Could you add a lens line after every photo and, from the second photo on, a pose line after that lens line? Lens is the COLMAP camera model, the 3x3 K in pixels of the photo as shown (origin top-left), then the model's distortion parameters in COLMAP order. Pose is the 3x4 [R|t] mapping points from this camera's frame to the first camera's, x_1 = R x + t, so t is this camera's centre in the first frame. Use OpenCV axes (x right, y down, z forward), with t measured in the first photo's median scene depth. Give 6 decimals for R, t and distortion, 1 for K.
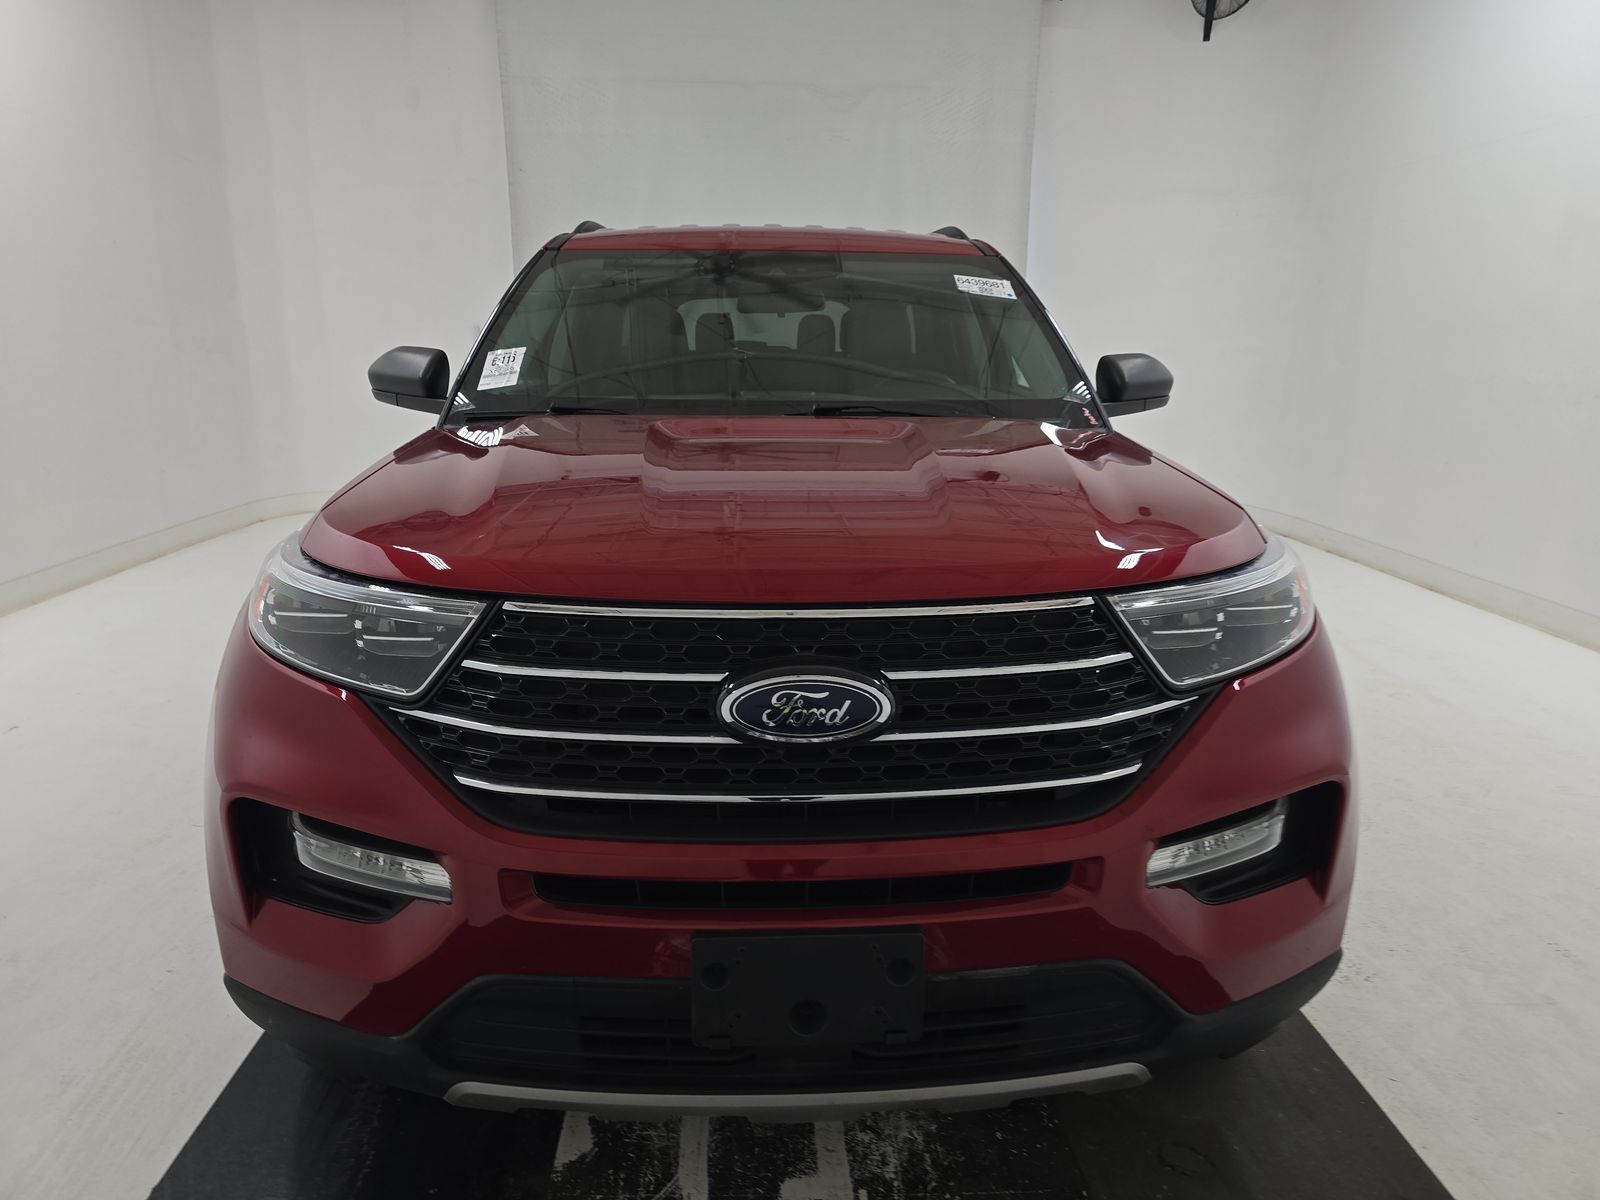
lens RADIAL K [[1077.0, 0, 810.1], [0, 1077.0, 599.4], [0, 0, 1]] dist [0.057619, -0.049758]
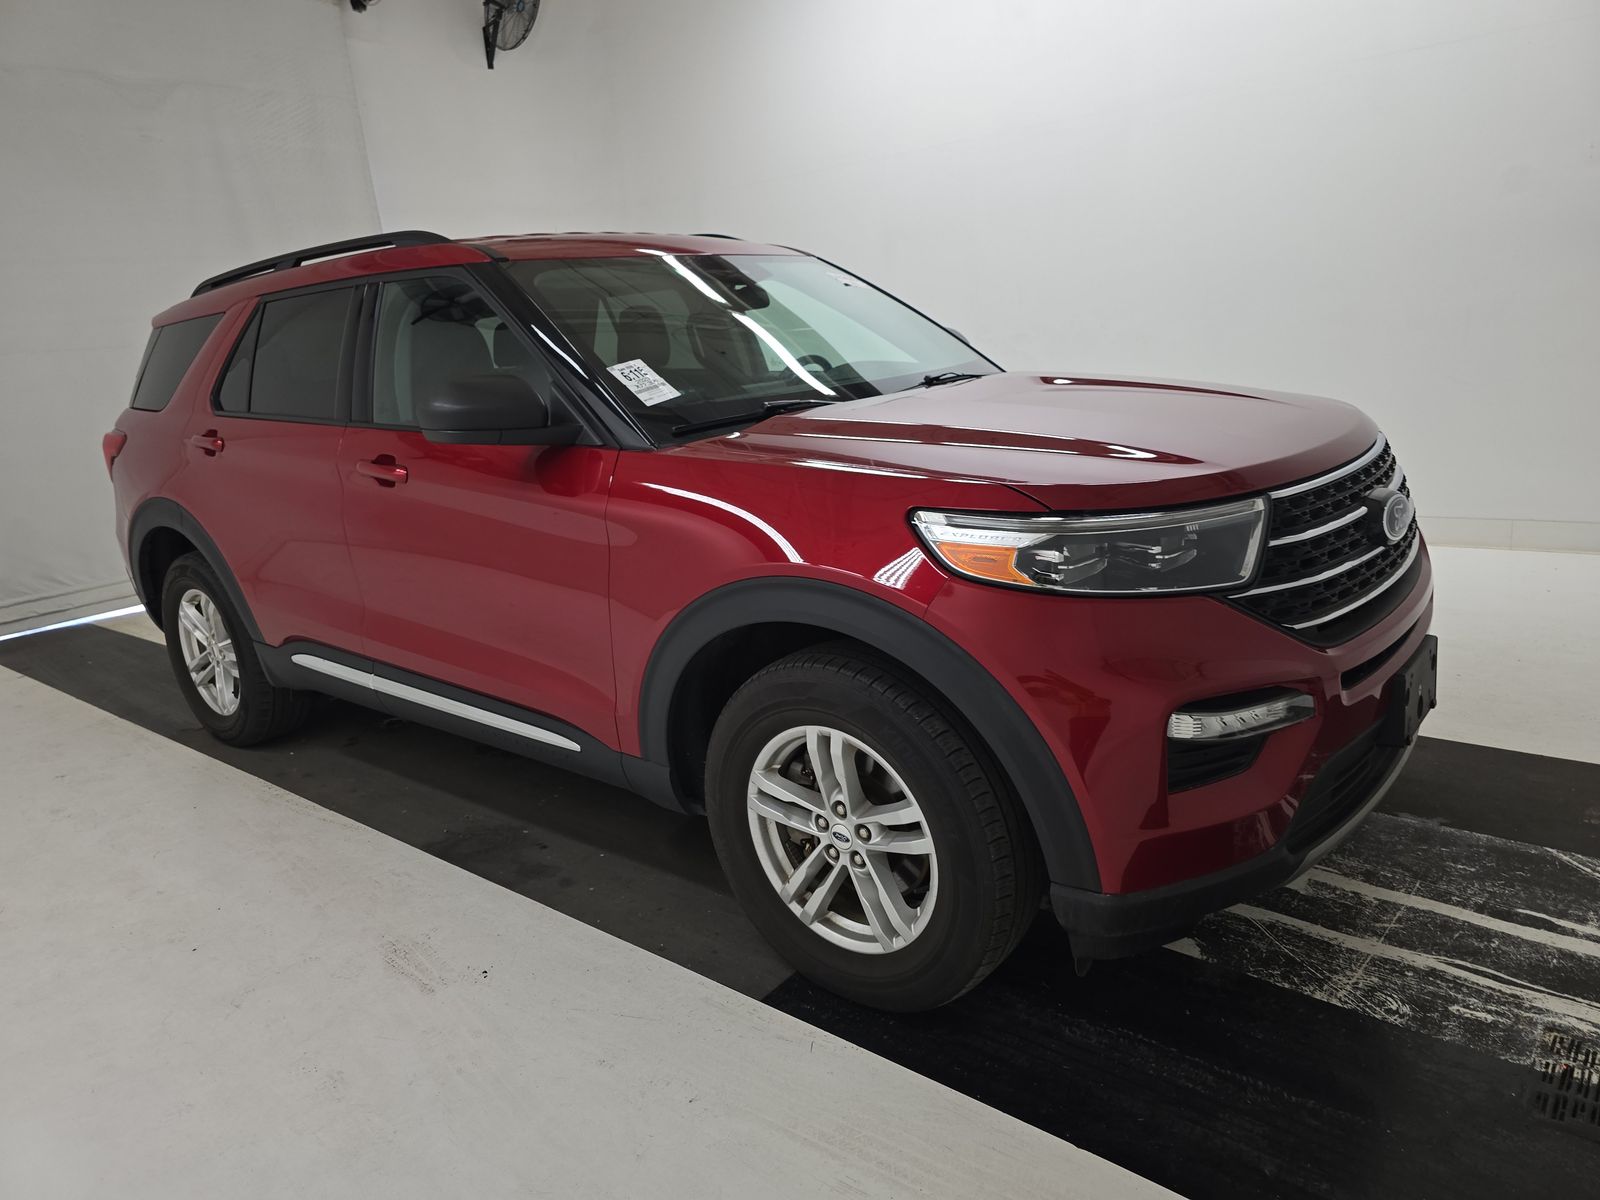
lens RADIAL K [[1077.0, 0, 810.1], [0, 1077.0, 599.4], [0, 0, 1]] dist [0.057619, -0.049758]
pose [[0.665079, -0.247860, 0.704440, -0.885582], [0.260085, 0.961133, 0.092627, -0.077947], [-0.700019, 0.121610, 0.703694, 0.252442]]
